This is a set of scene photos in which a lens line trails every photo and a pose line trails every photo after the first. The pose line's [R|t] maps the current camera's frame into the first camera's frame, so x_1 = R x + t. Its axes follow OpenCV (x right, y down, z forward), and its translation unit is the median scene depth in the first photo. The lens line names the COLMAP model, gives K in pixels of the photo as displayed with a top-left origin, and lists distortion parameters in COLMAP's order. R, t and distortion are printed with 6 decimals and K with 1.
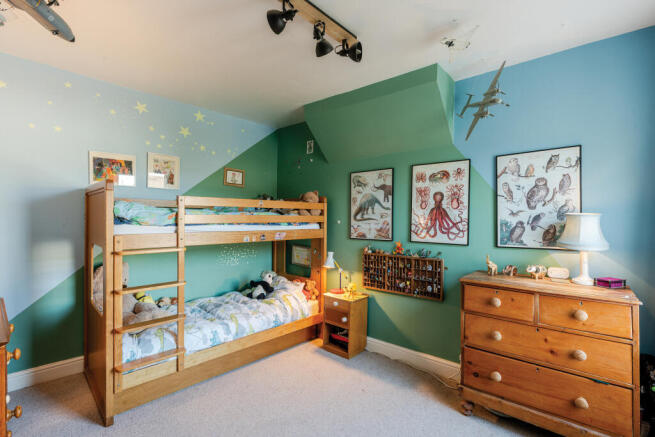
lens RADIAL K [[296.4, 0, 331.4], [0, 296.4, 218.1], [0, 0, 1]] dist [-0.012687, 0.002843]
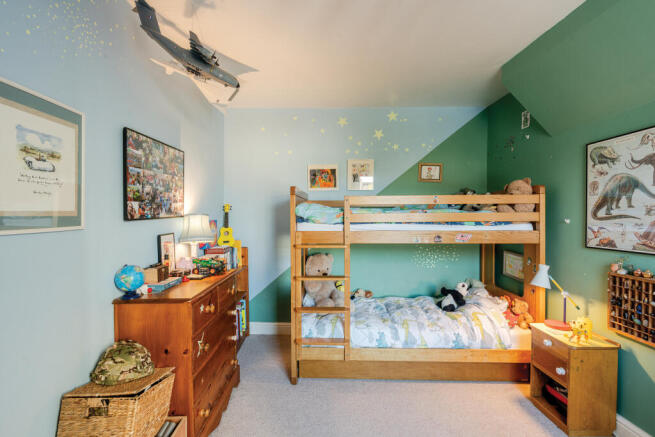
lens RADIAL K [[296.4, 0, 332.4], [0, 296.4, 216.0], [0, 0, 1]] dist [-0.012687, 0.002843]
pose [[0.665522, -0.008022, -0.746335, 0.188474], [0.007257, 0.999965, -0.004278, 0.000555], [0.746343, -0.002569, 0.665557, 0.188899]]
